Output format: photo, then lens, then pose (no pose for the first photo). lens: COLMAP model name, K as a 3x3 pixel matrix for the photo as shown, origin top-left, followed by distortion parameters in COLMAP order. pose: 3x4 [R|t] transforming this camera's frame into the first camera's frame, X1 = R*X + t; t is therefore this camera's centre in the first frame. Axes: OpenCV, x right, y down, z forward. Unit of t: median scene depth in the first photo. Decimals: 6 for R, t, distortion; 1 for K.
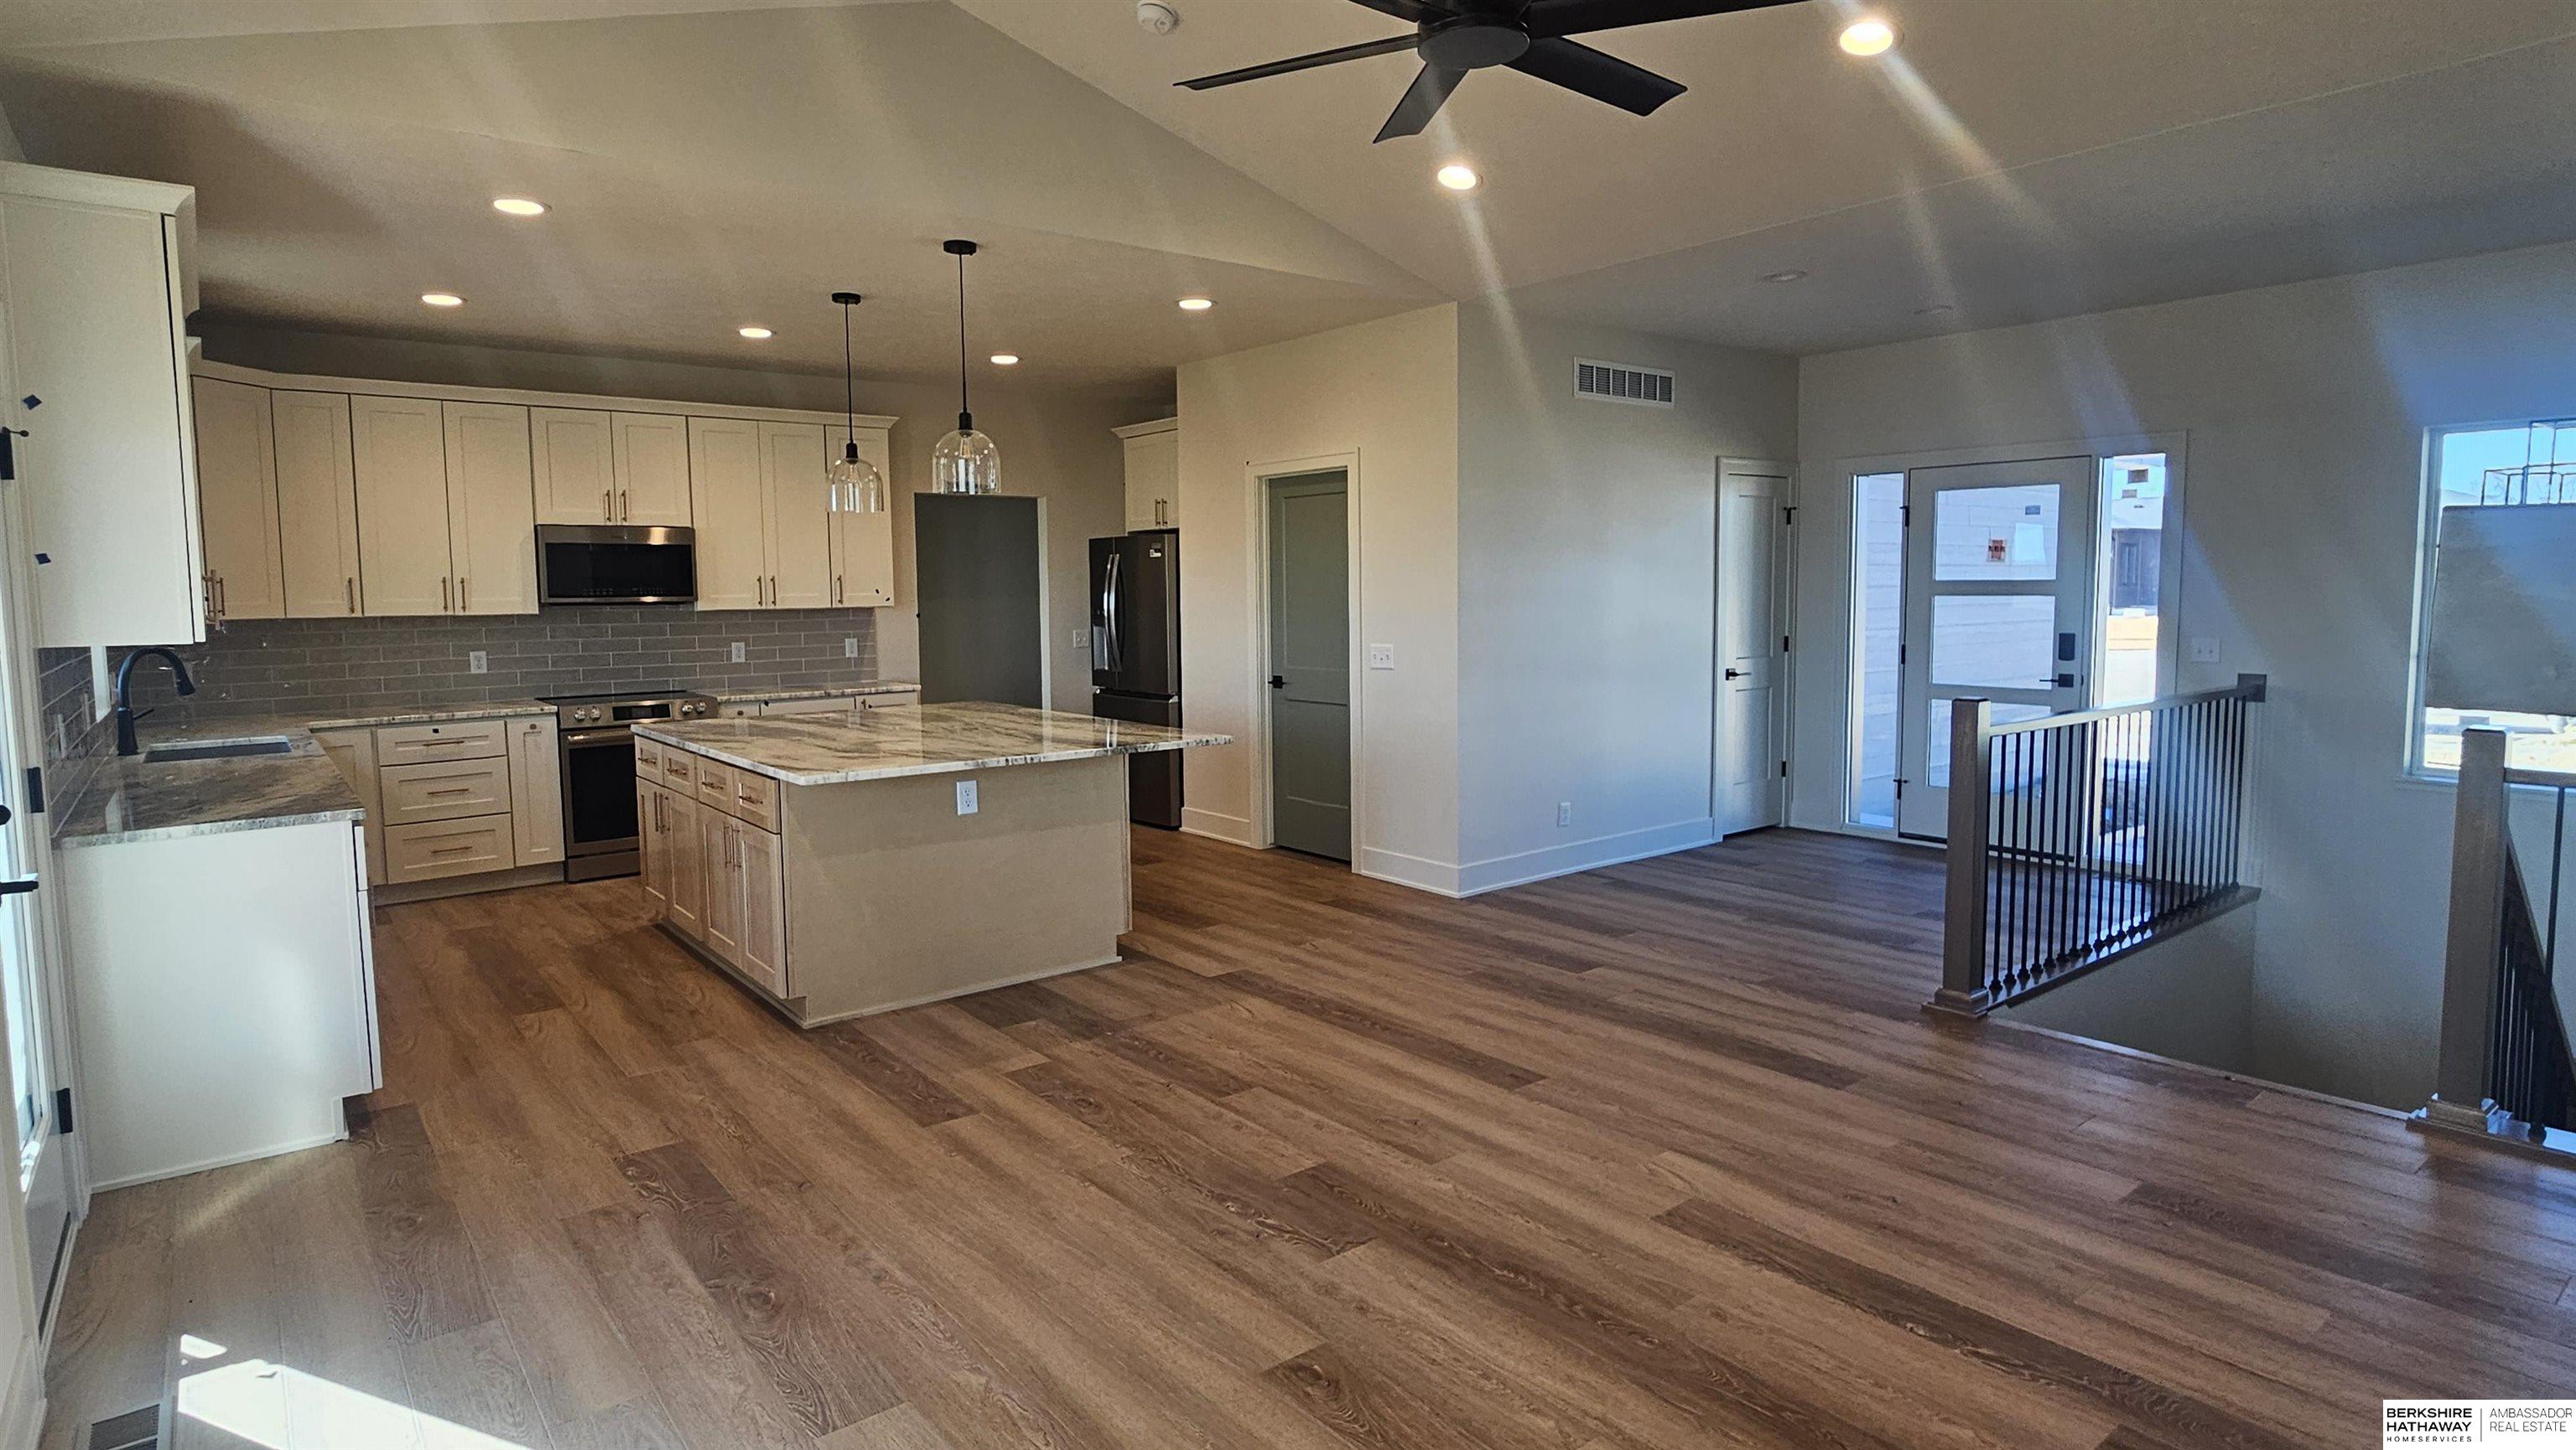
lens RADIAL K [[1348.8, 0, 1272.9], [0, 1348.8, 703.1], [0, 0, 1]] dist [0.000298, 0.000481]
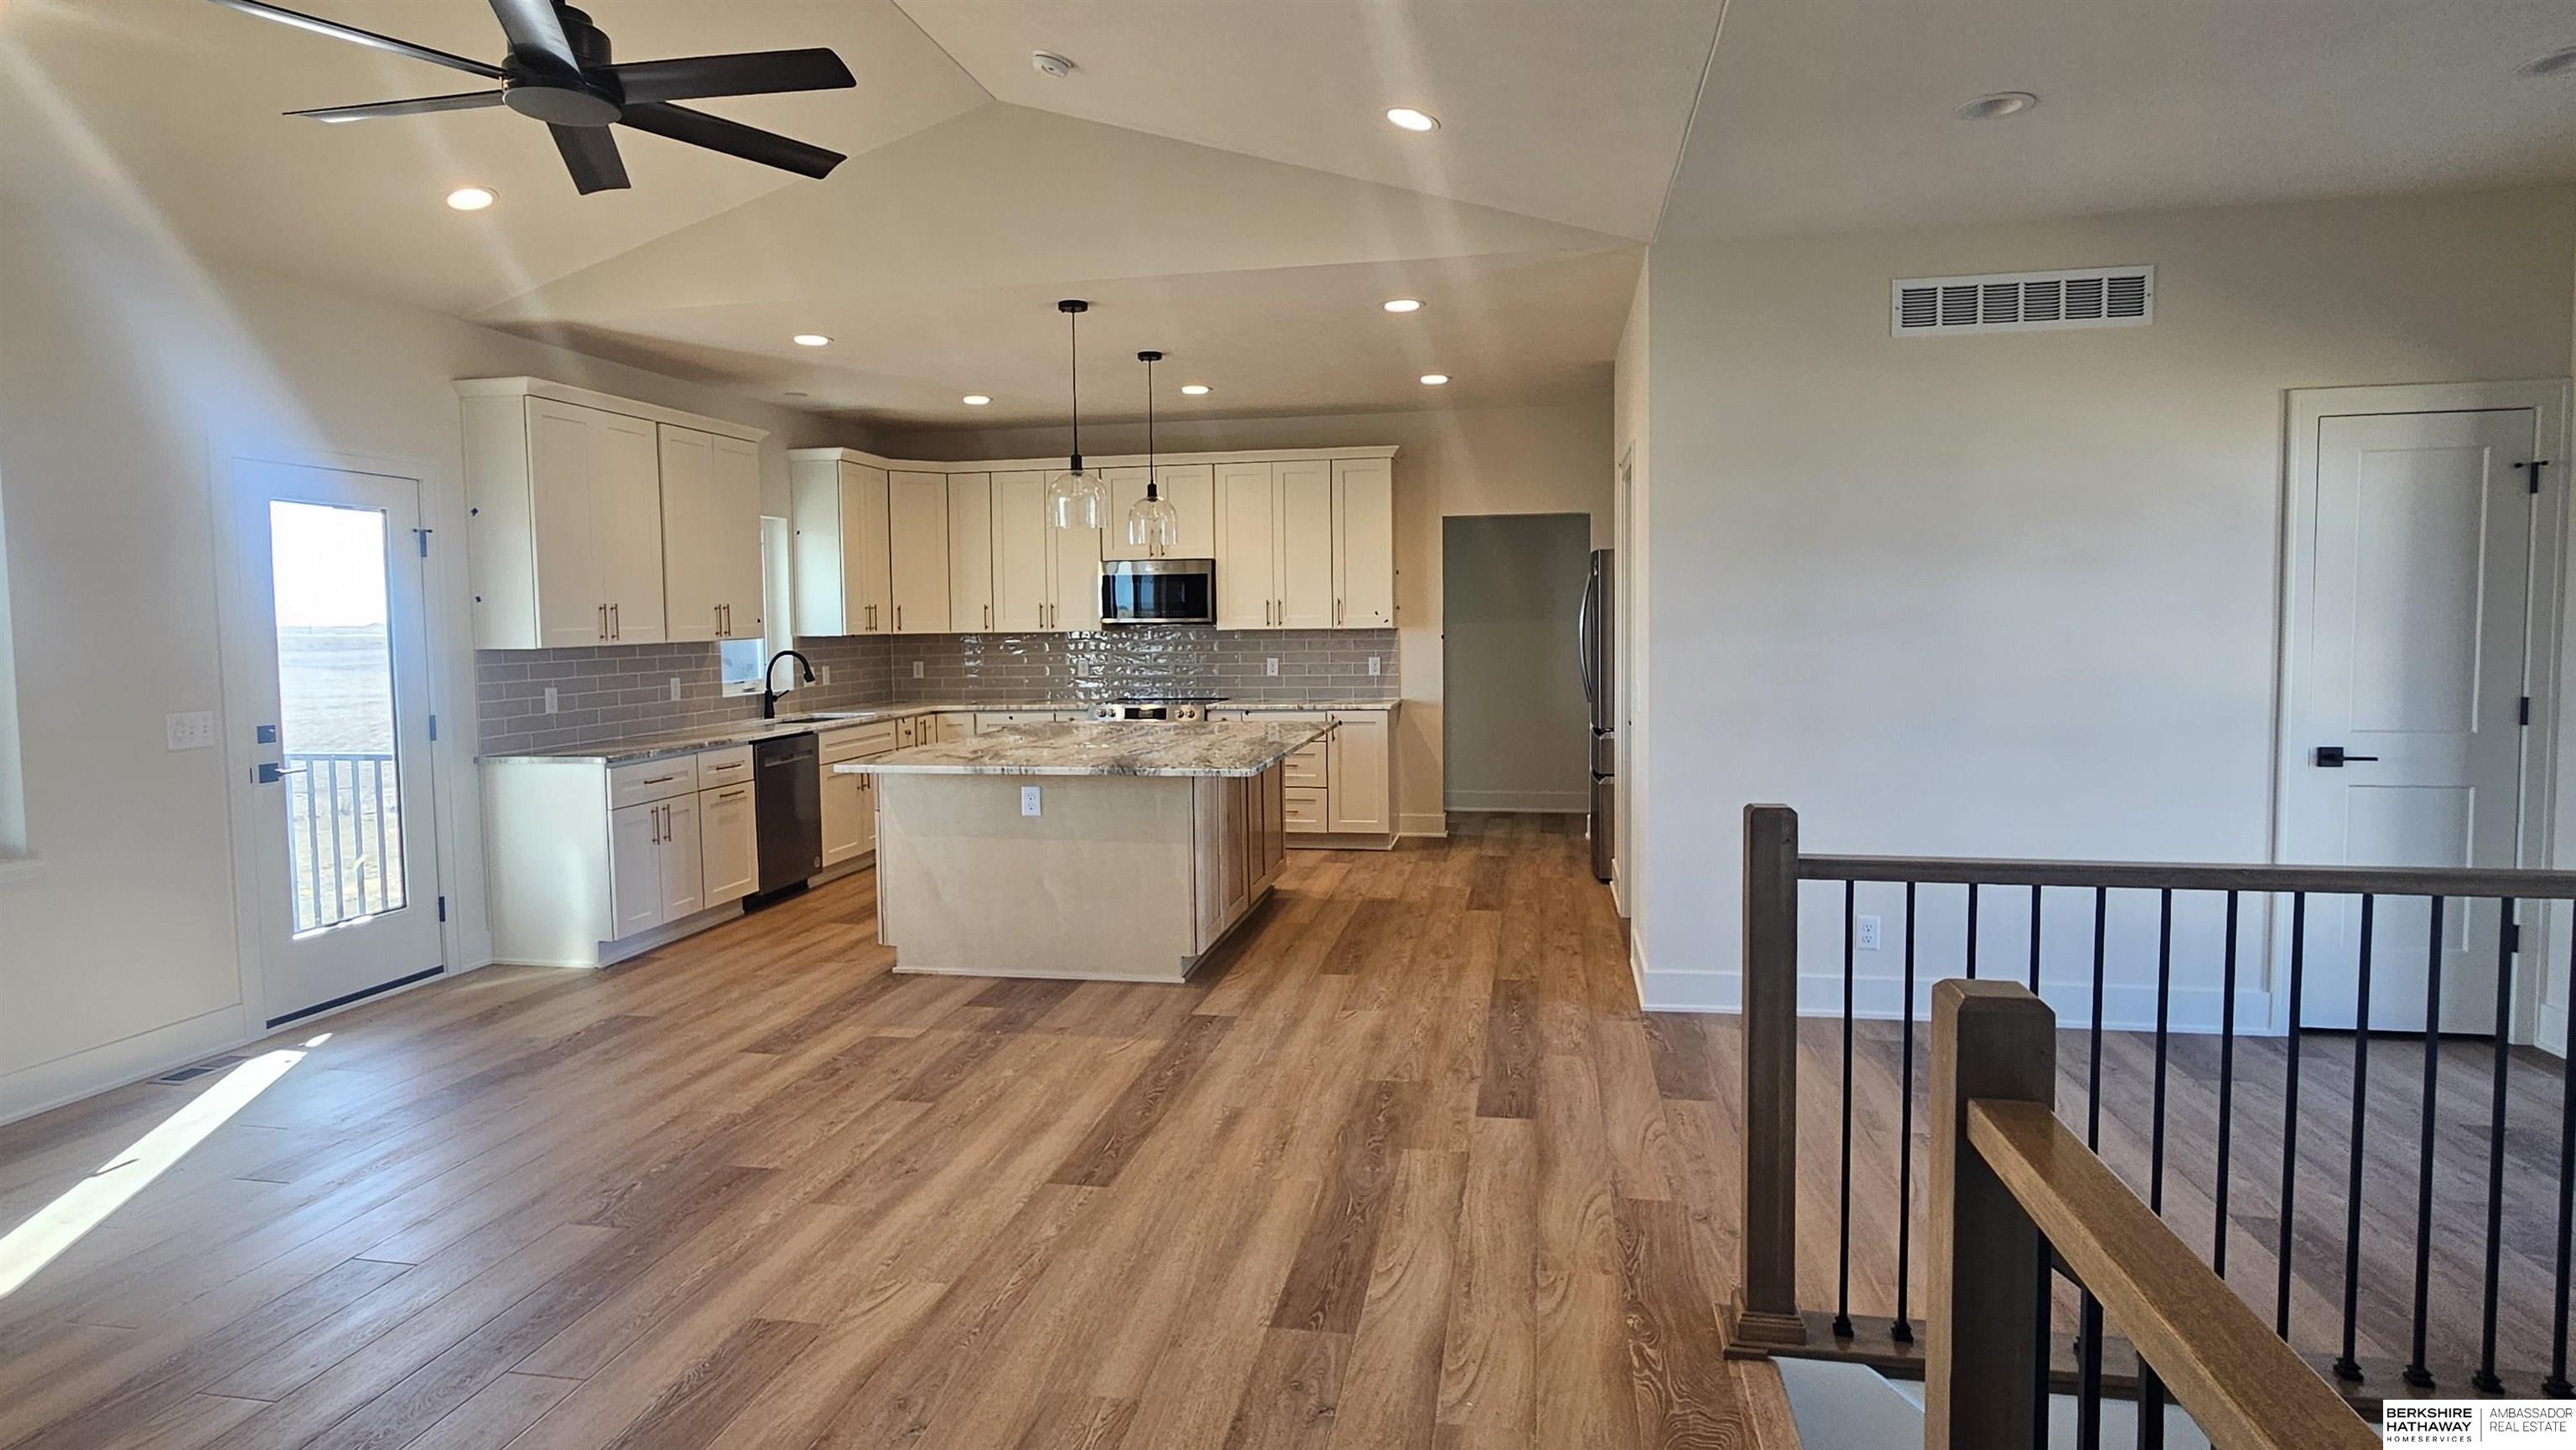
lens RADIAL K [[1348.8, 0, 1272.9], [0, 1348.8, 703.1], [0, 0, 1]] dist [0.000298, 0.000481]
pose [[0.652758, 0.051444, -0.755818, 0.763532], [-0.059474, 0.998092, 0.016569, -0.043030], [0.755228, 0.034136, 0.654572, 0.426477]]
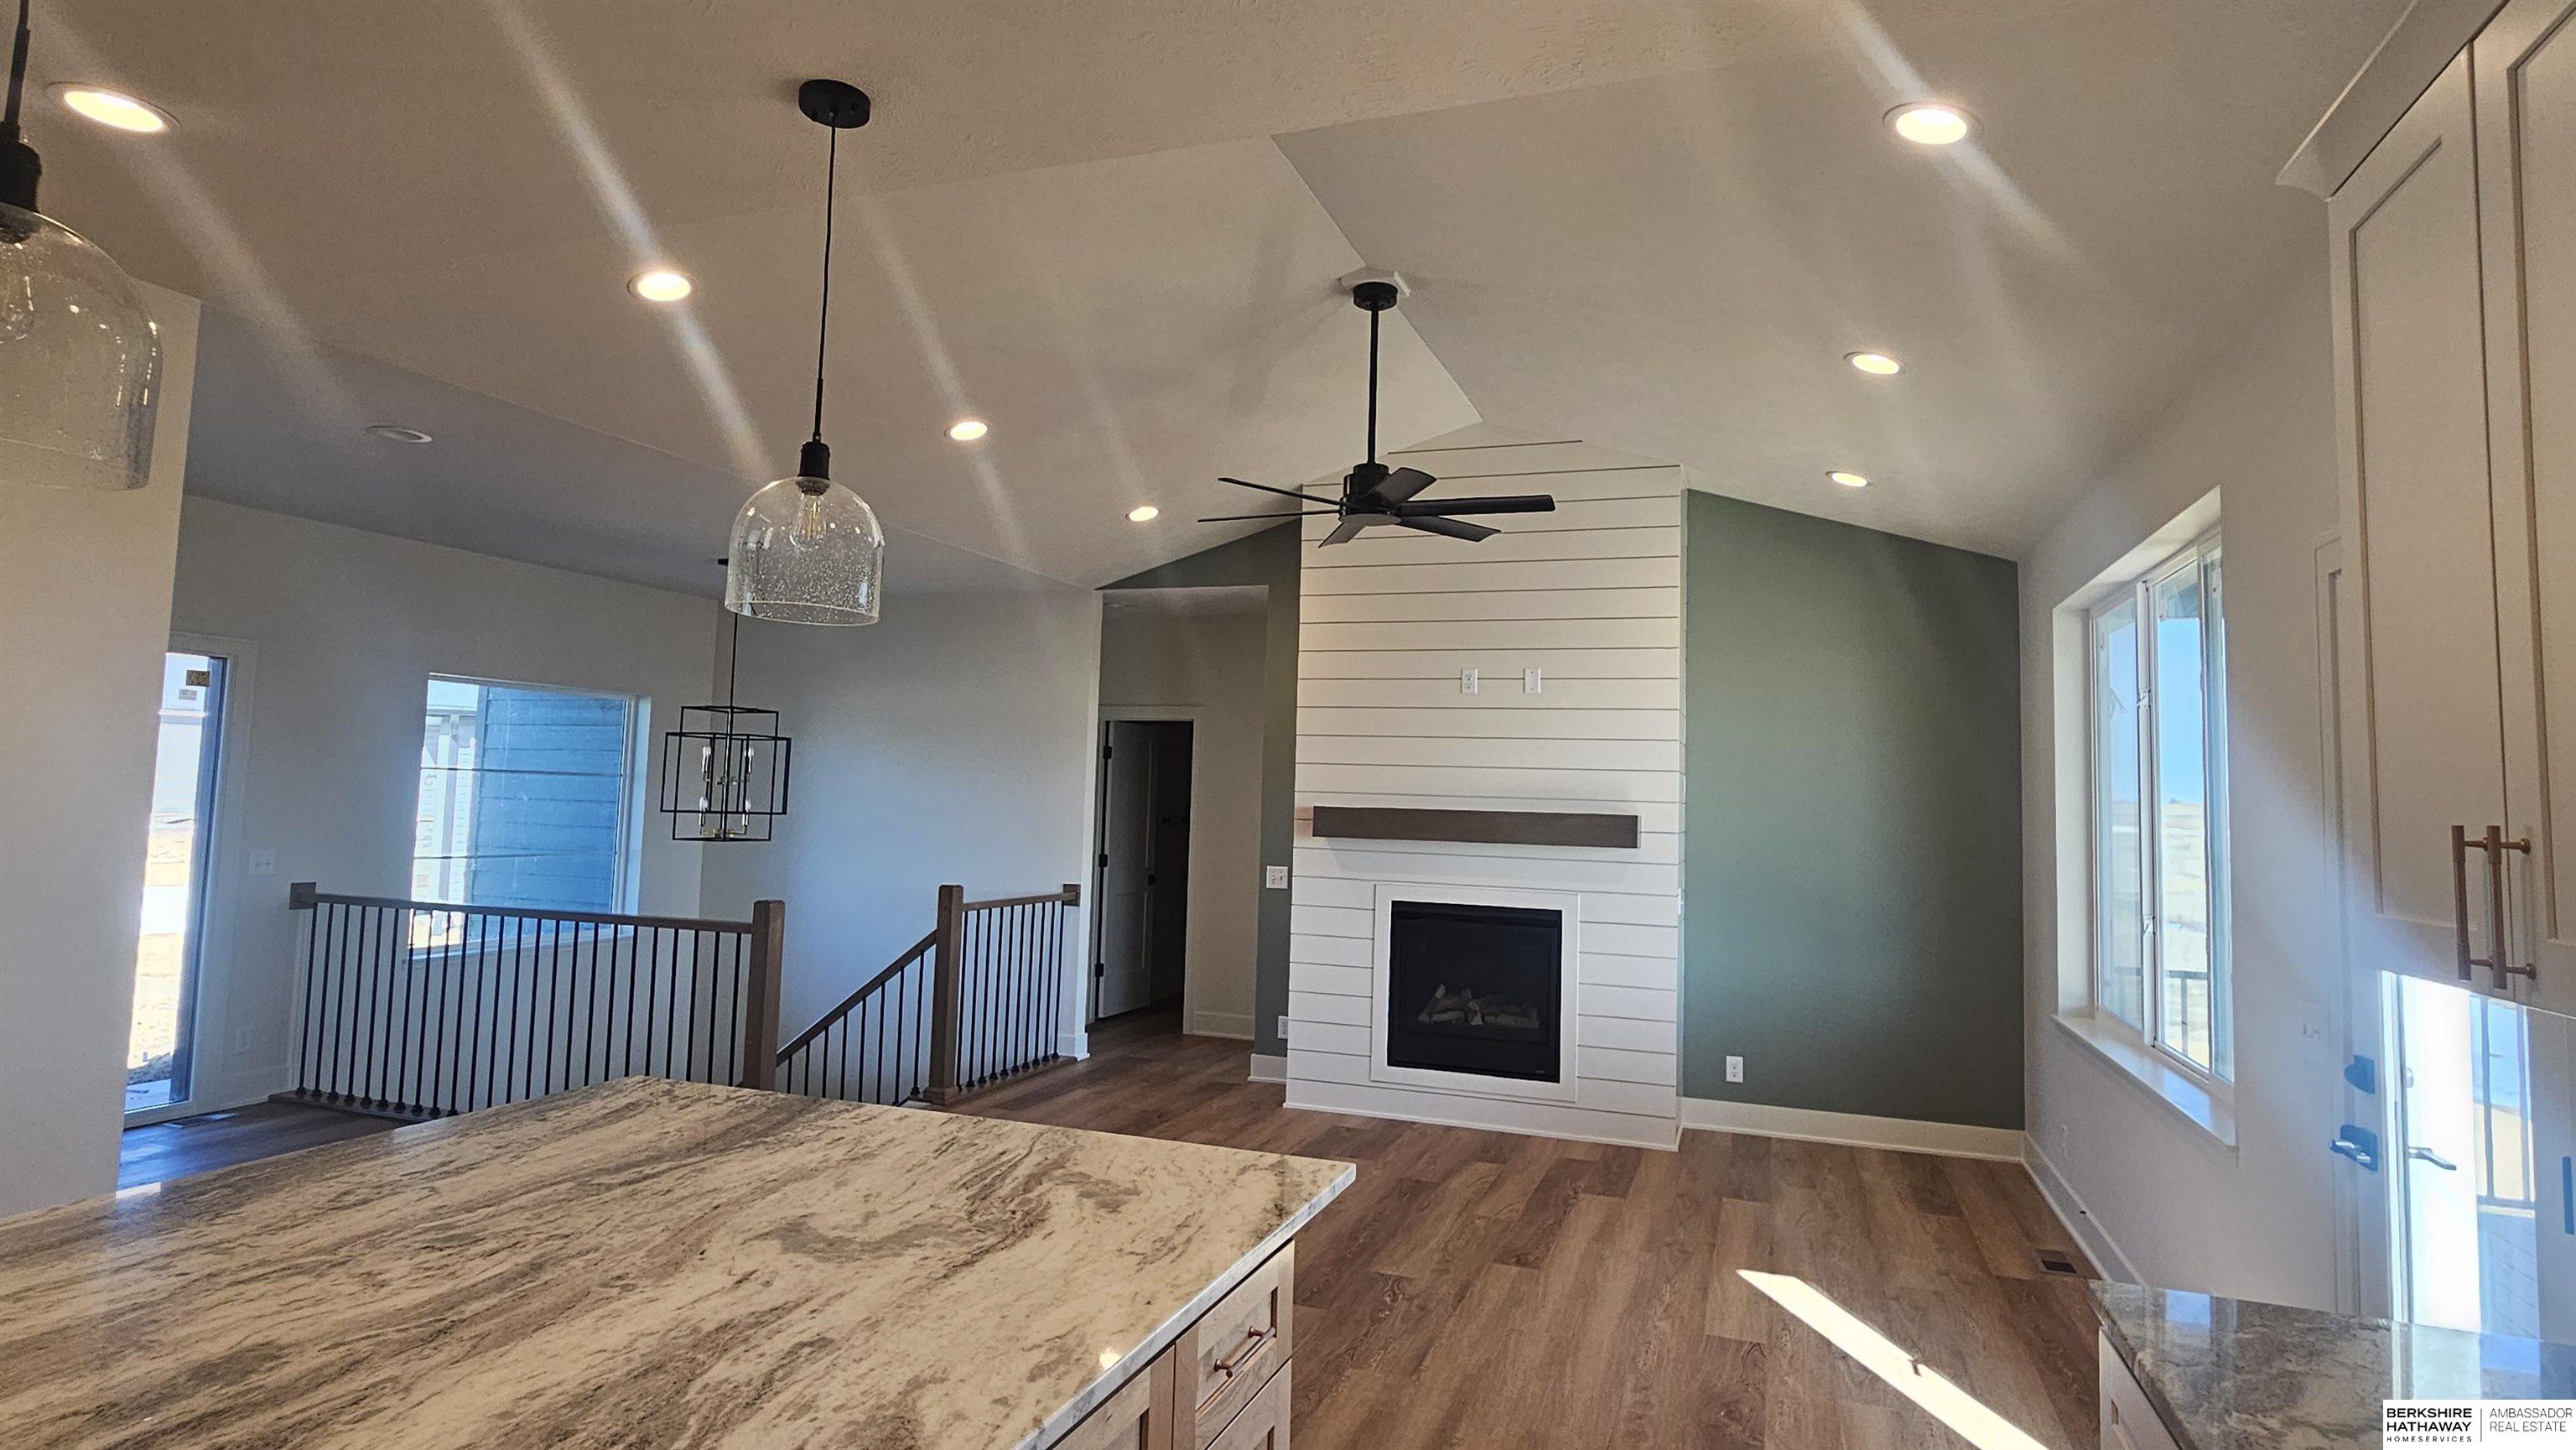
lens RADIAL K [[1348.8, 0, 1272.9], [0, 1348.8, 703.1], [0, 0, 1]] dist [0.000298, 0.000481]
pose [[-0.523169, 0.060034, 0.850112, -0.736985], [0.050064, 0.997958, -0.039665, -0.105641], [-0.850757, 0.021809, -0.525106, 1.176730]]
